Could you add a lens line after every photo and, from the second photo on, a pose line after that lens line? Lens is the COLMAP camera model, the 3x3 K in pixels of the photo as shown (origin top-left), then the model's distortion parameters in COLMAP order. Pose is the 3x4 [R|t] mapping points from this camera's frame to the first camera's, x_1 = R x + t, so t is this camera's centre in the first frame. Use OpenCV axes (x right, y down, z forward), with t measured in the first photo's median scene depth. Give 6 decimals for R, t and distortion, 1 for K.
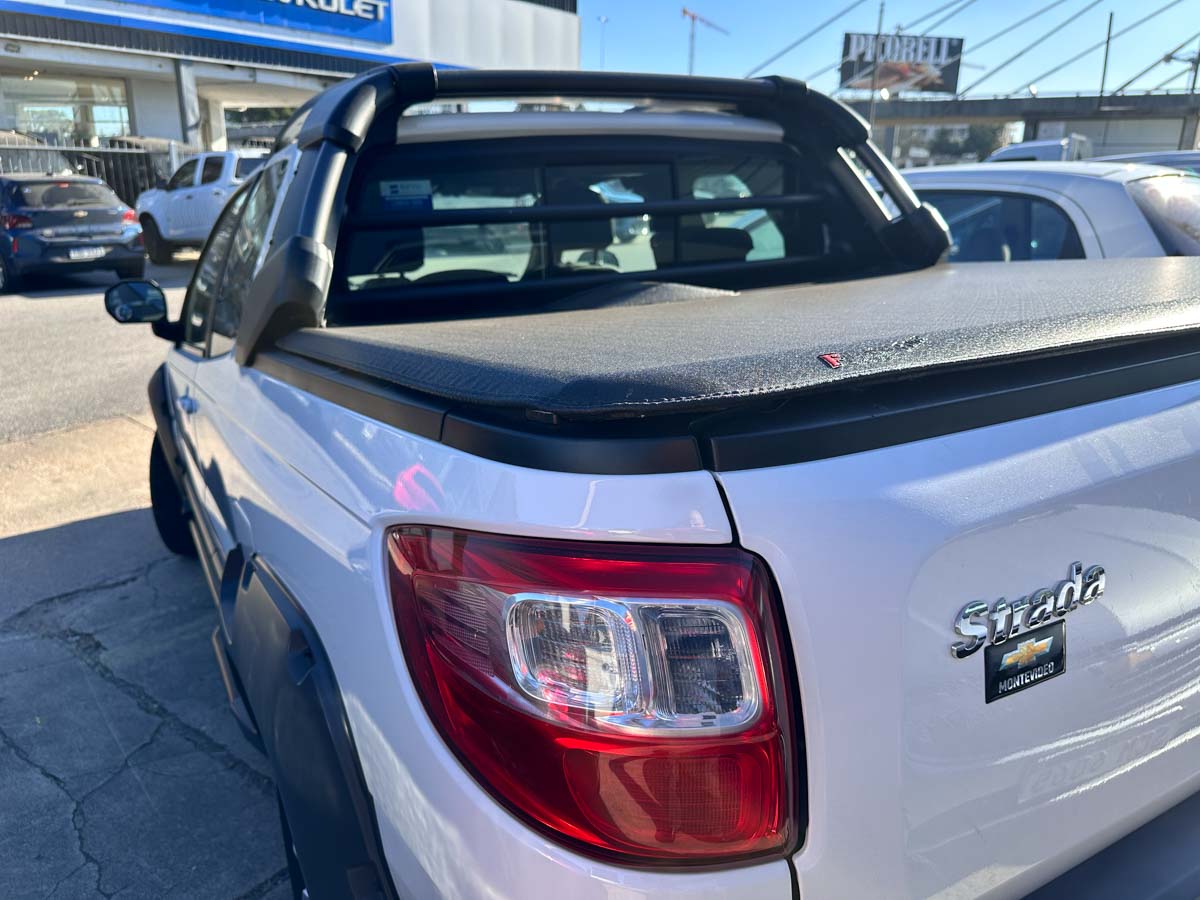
lens RADIAL K [[864.1, 0, 595.2], [0, 864.1, 440.1], [0, 0, 1]] dist [0.002063, -0.009354]
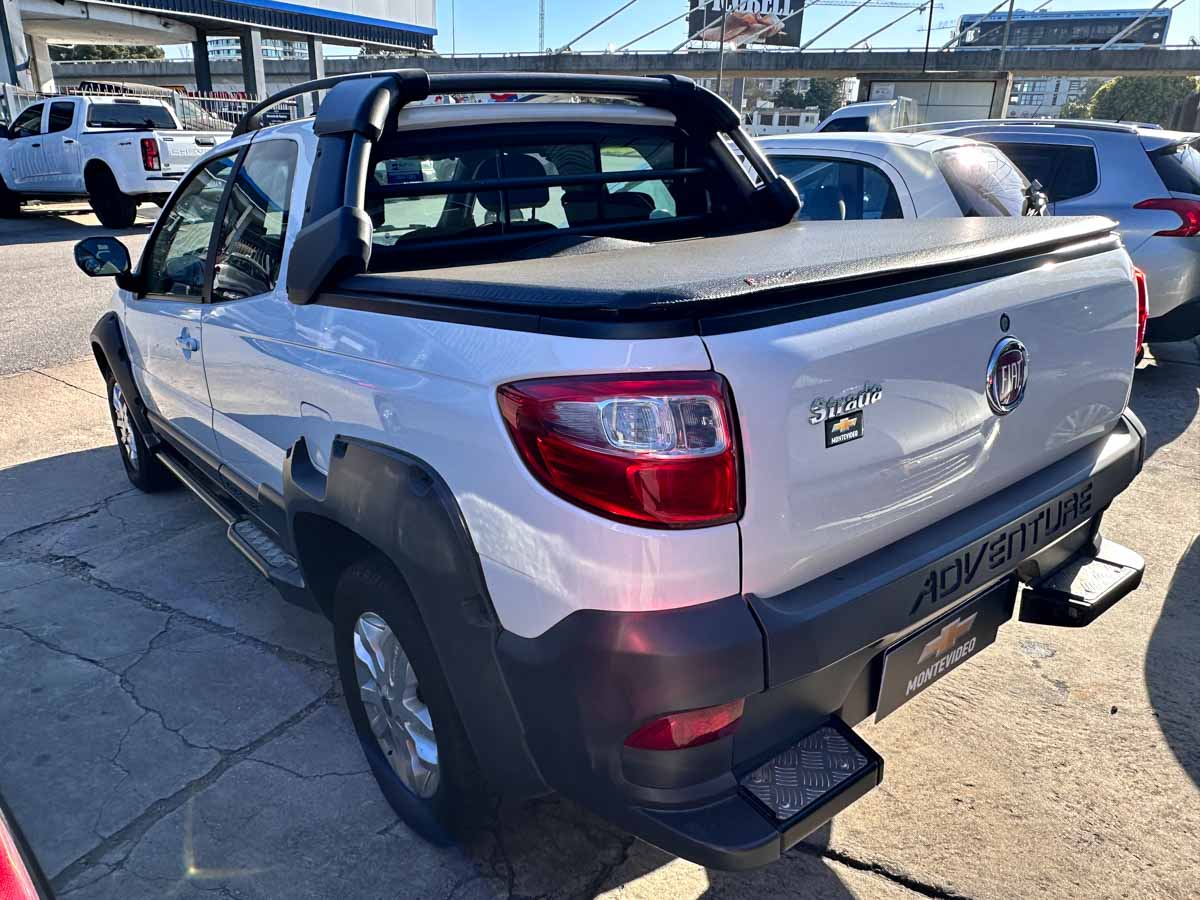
lens RADIAL K [[864.1, 0, 584.5], [0, 864.1, 448.2], [0, 0, 1]] dist [0.002063, -0.009354]
pose [[0.988566, -0.041055, 0.145094, -0.091396], [0.031556, 0.997242, 0.067173, 0.032219], [-0.147452, -0.061827, 0.987135, -0.208880]]
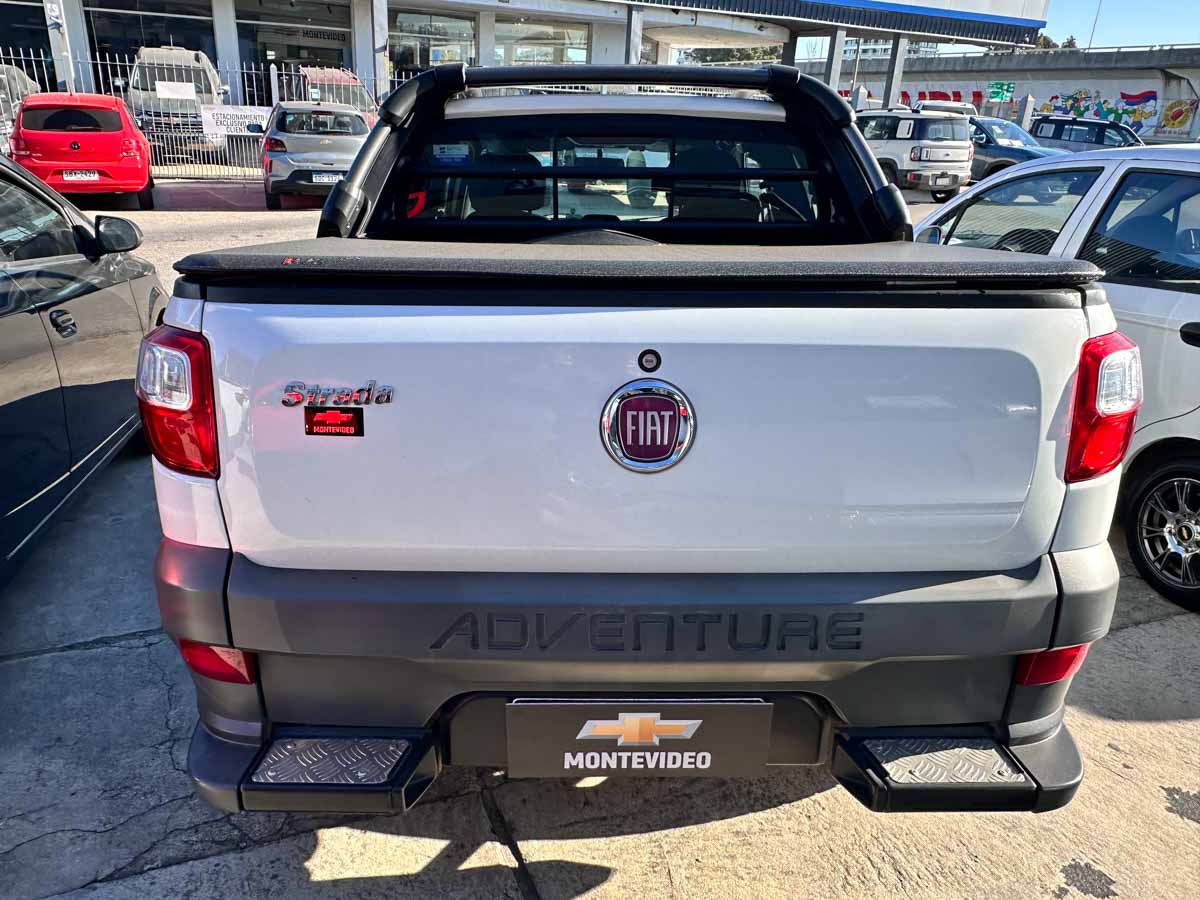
lens RADIAL K [[864.1, 0, 600.6], [0, 864.1, 439.7], [0, 0, 1]] dist [0.002063, -0.009354]
pose [[0.878211, 0.195113, -0.436666, 0.429532], [-0.166989, 0.980634, 0.102328, -0.002549], [0.448175, -0.016948, 0.893785, -0.115499]]
